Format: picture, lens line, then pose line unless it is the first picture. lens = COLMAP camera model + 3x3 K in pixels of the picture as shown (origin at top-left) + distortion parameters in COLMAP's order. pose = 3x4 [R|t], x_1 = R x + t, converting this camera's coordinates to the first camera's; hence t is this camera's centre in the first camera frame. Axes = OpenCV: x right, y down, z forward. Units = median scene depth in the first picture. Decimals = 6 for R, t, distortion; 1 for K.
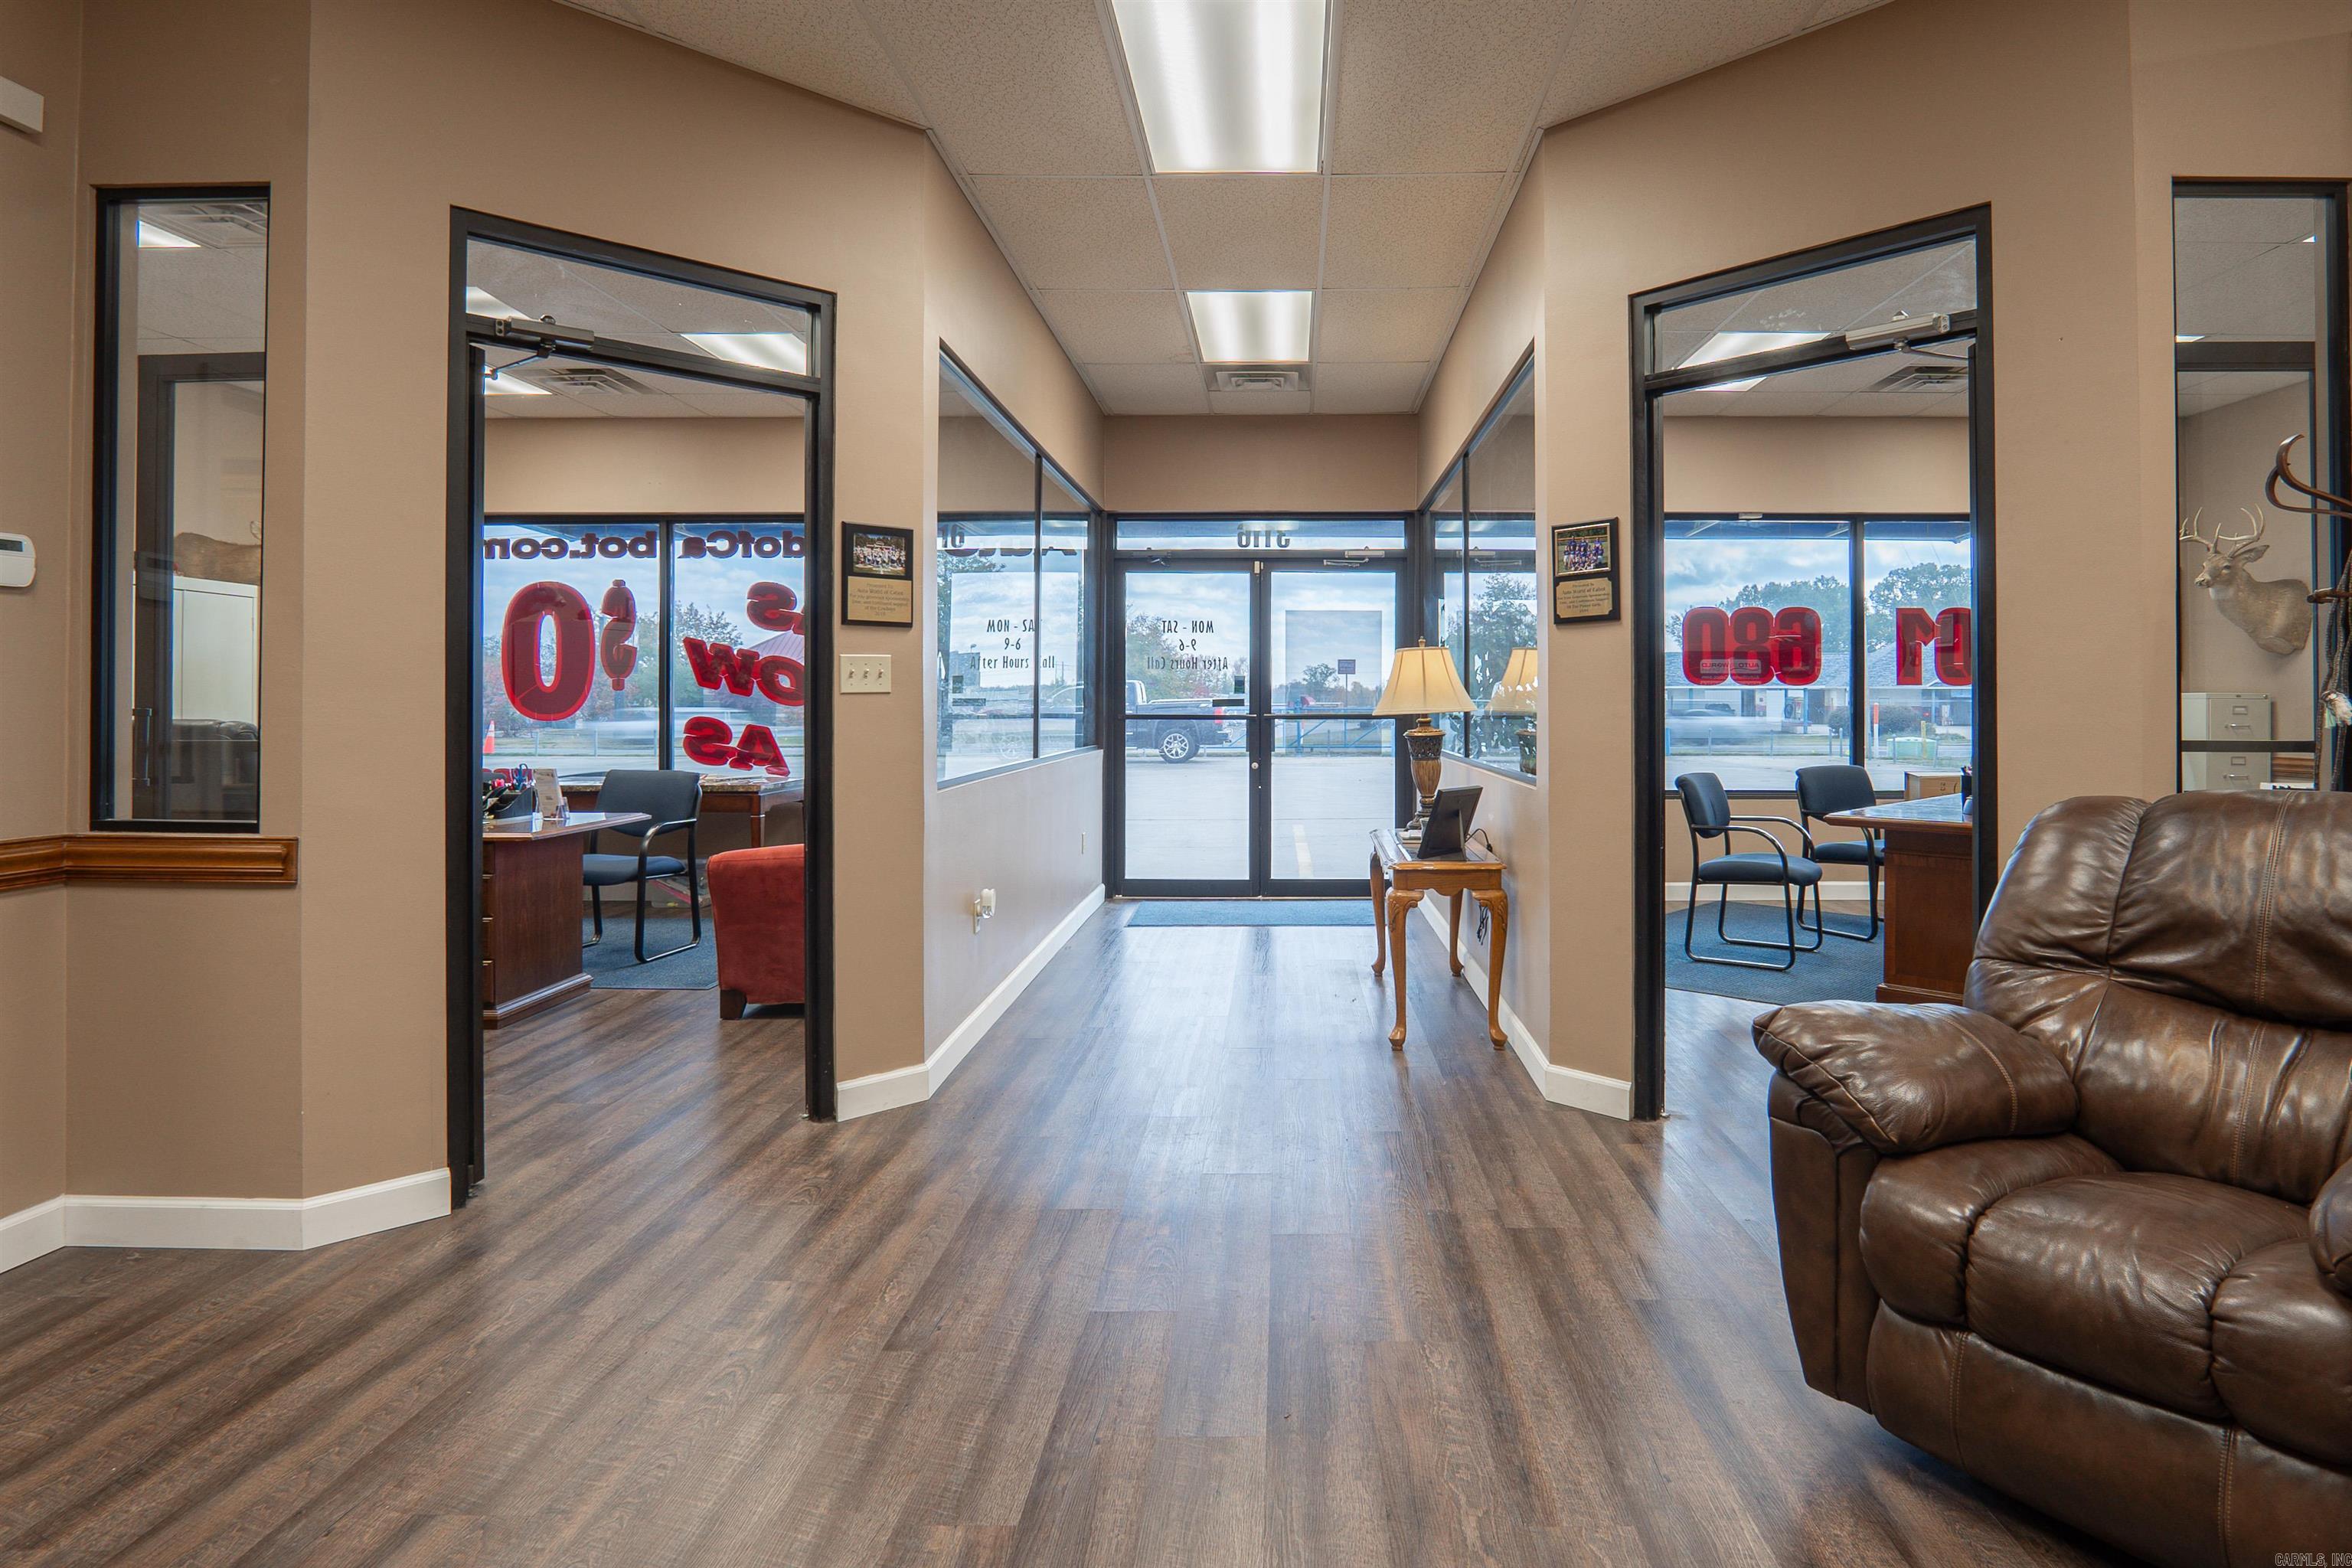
lens RADIAL K [[1301.0, 0, 1274.1], [0, 1301.0, 682.2], [0, 0, 1]] dist [-0.023382, -0.000179]
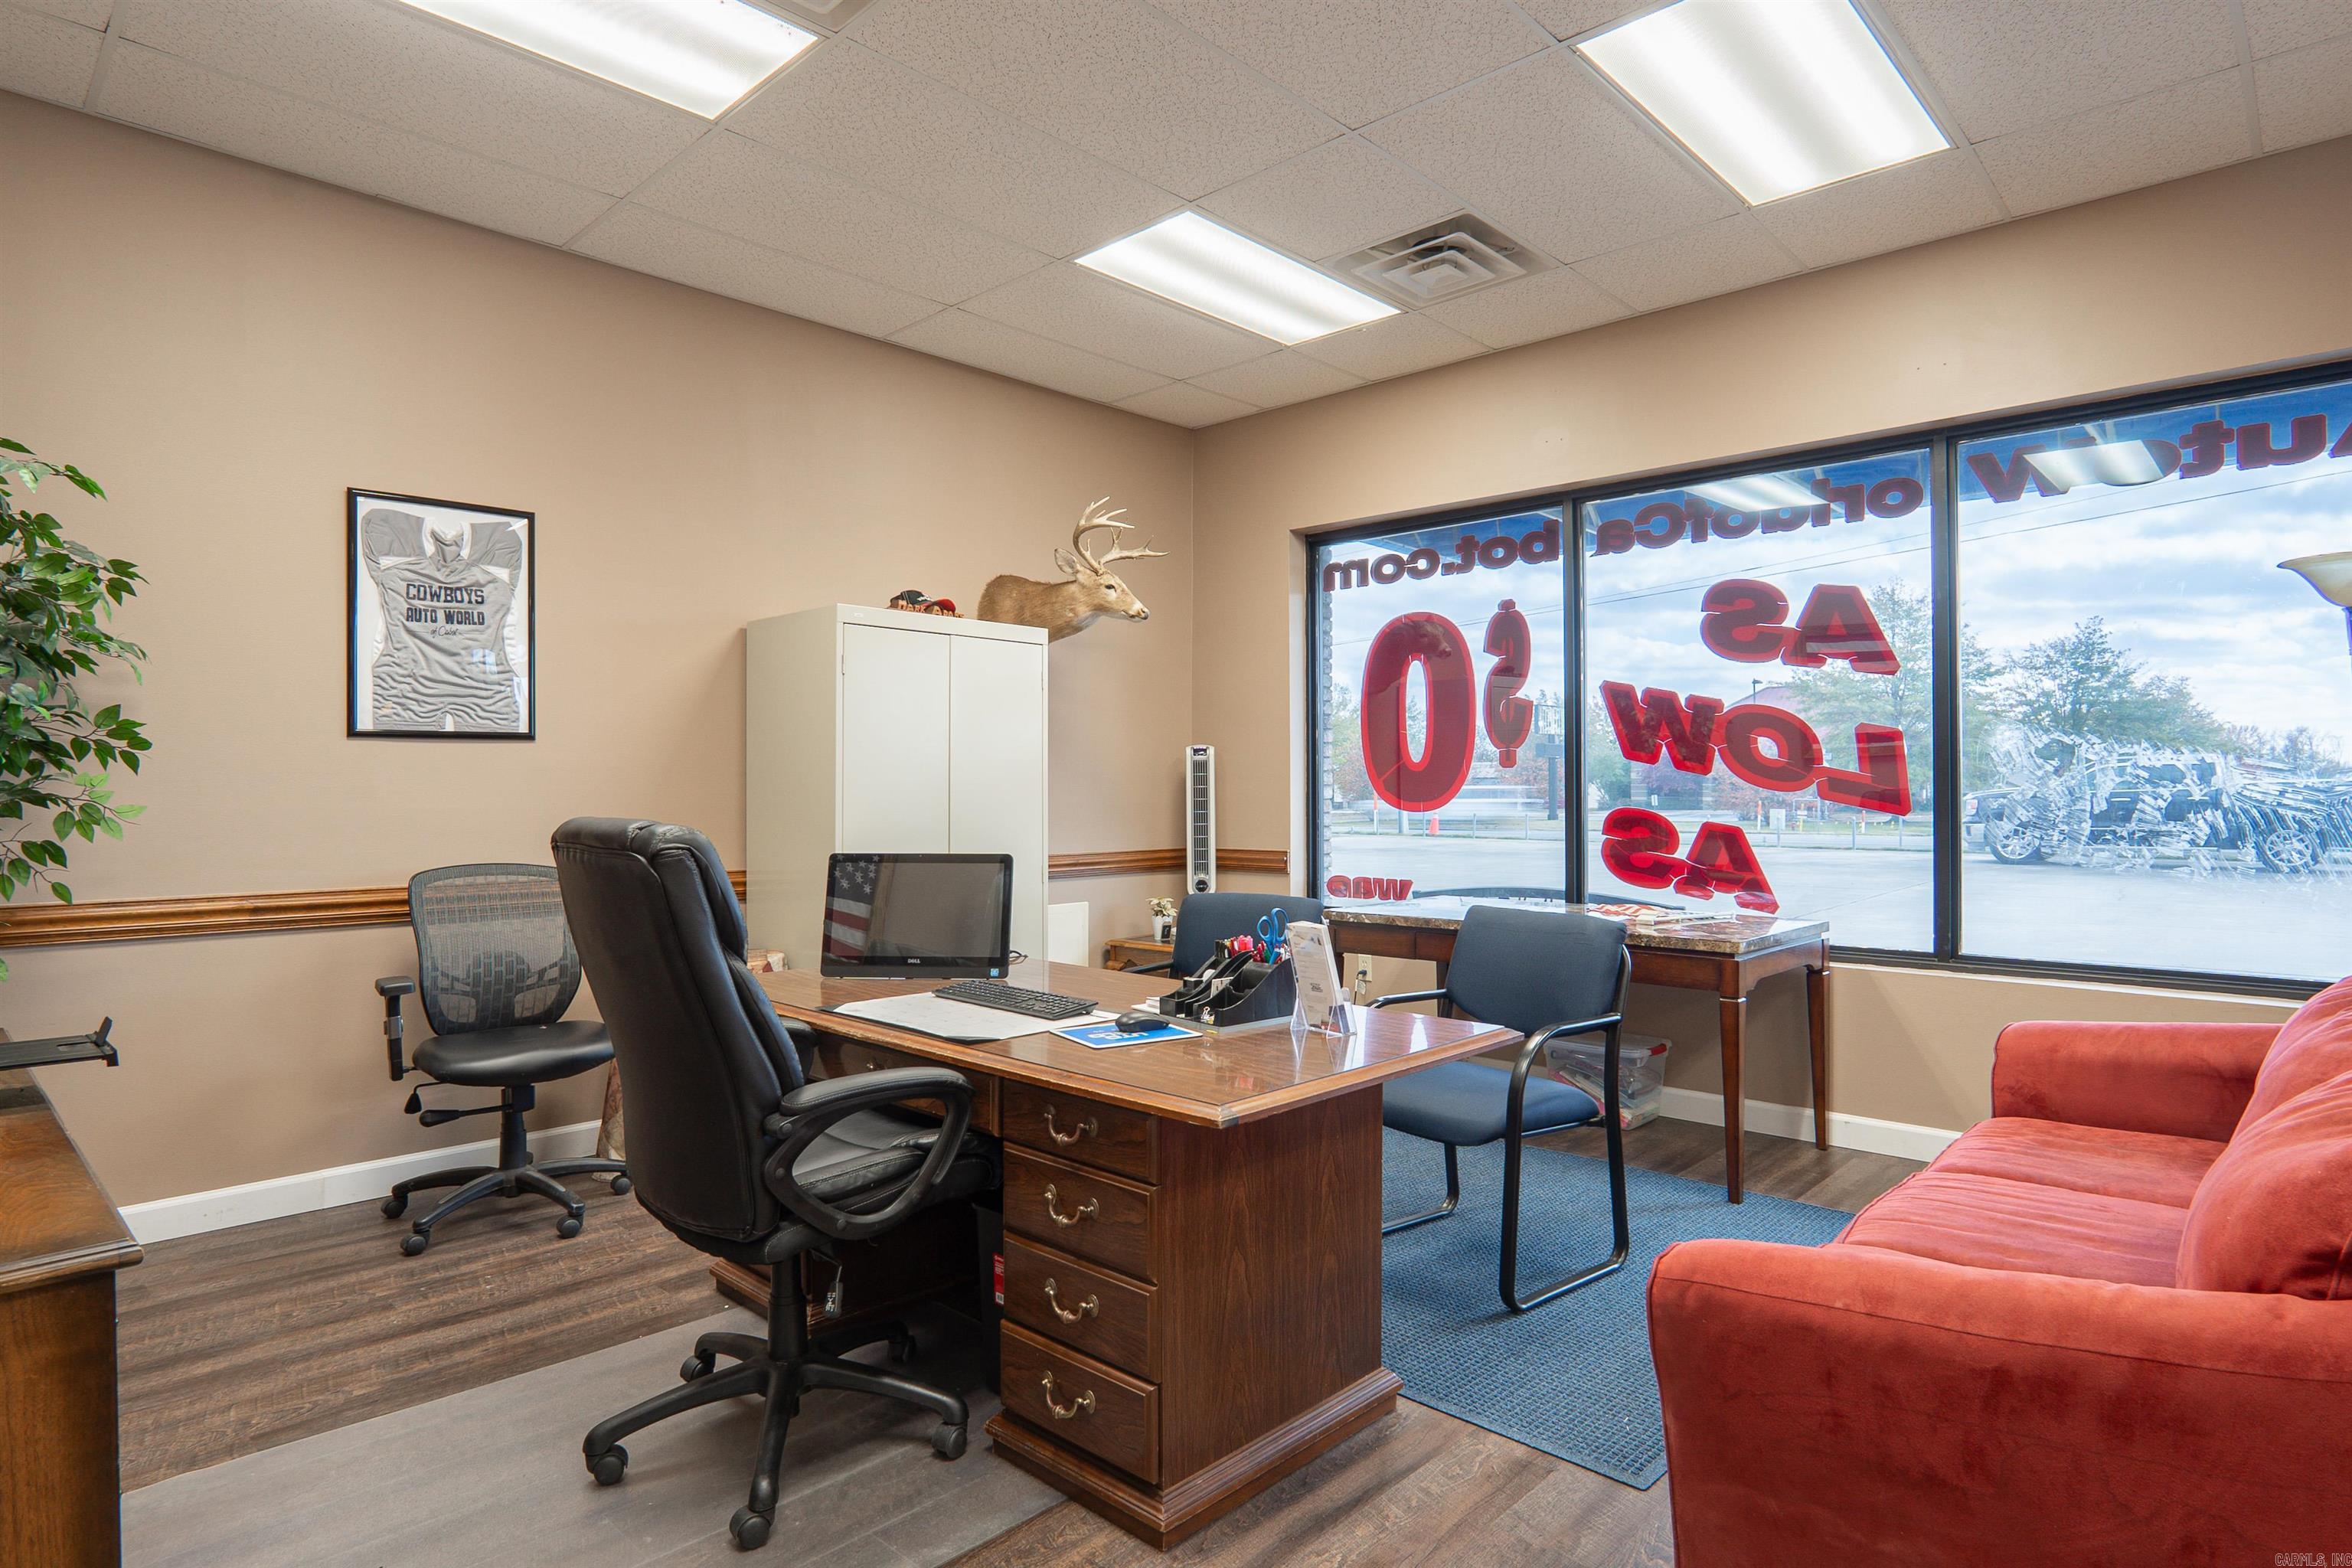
lens RADIAL K [[1301.0, 0, 1180.8], [0, 1301.0, 778.6], [0, 0, 1]] dist [-0.023382, -0.000179]
pose [[0.732297, -0.003004, -0.680979, -0.174439], [0.010541, 0.999920, 0.006924, 0.006131], [0.680904, -0.012248, 0.732270, 0.394820]]
